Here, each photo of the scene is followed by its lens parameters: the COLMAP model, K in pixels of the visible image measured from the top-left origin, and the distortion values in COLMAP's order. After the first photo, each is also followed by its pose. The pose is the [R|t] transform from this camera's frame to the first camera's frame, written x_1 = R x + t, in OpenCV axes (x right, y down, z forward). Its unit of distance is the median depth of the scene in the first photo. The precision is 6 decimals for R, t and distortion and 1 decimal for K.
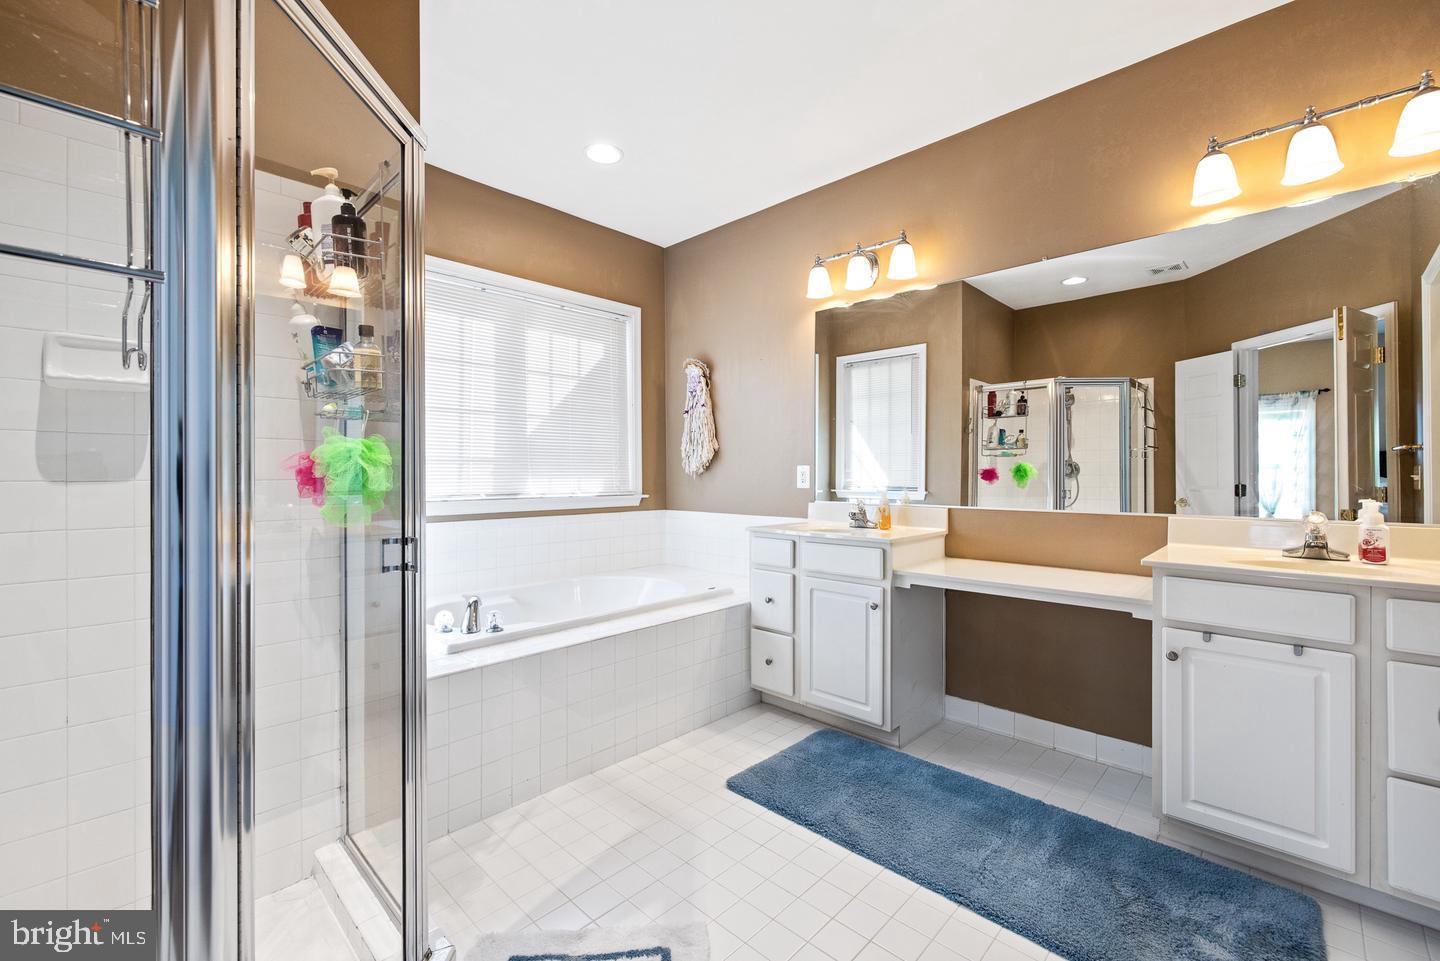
lens RADIAL K [[608.0, 0, 720.8], [0, 608.0, 475.5], [0, 0, 1]] dist [0.002527, 0.001267]
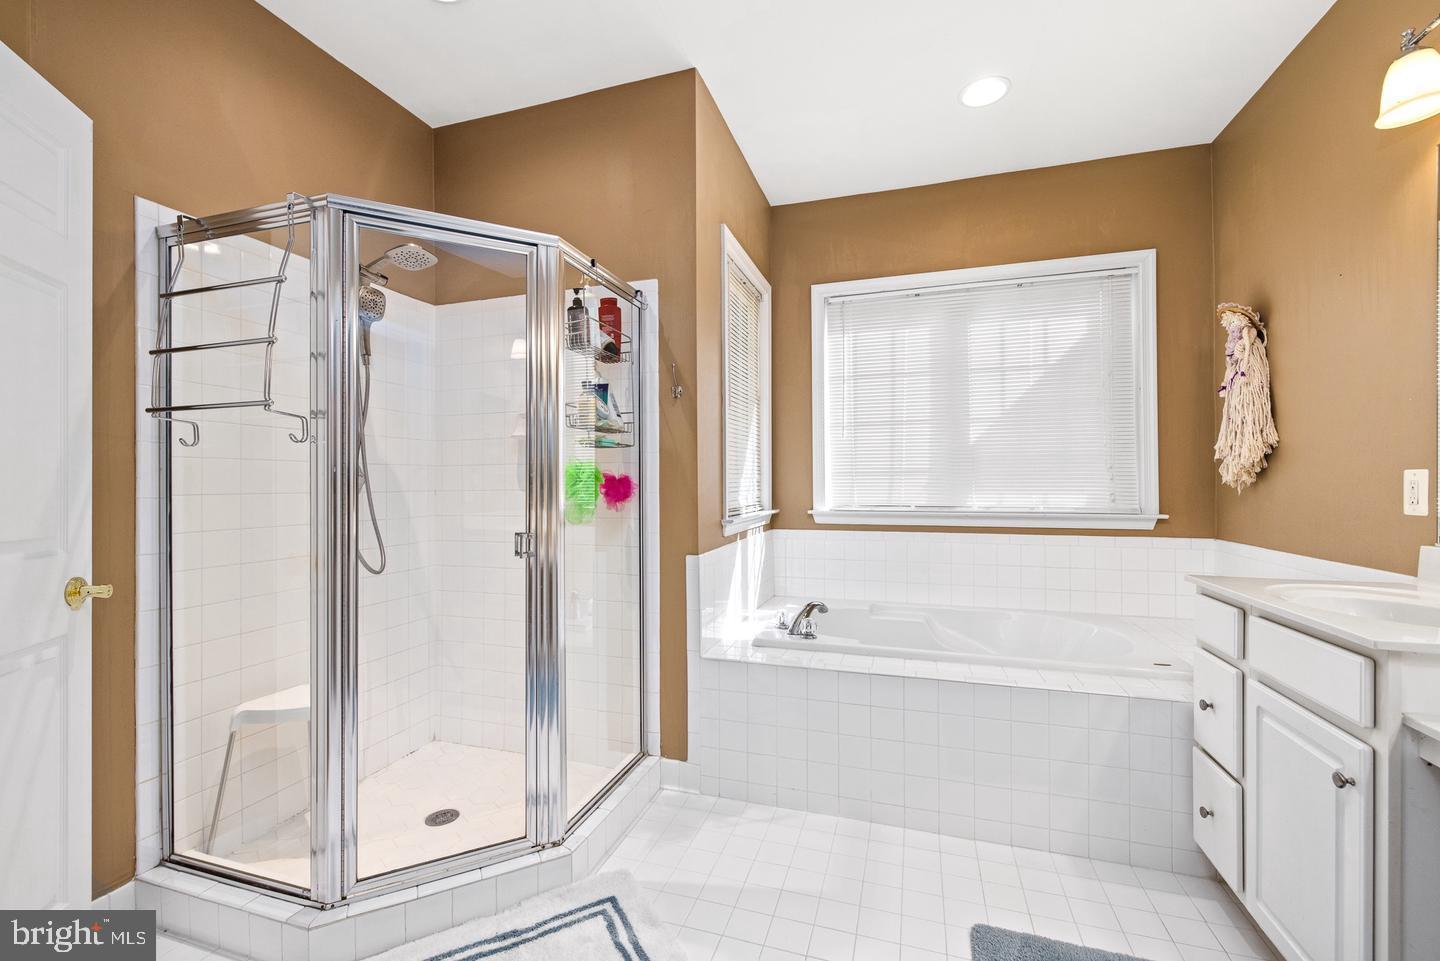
lens RADIAL K [[608.0, 0, 719.1], [0, 608.0, 484.9], [0, 0, 1]] dist [0.002527, 0.001267]
pose [[0.431145, -0.000458, -0.902283, 0.331000], [-0.000715, 0.999999, -0.000849, -0.002018], [0.902283, 0.001011, 0.431144, 0.277473]]
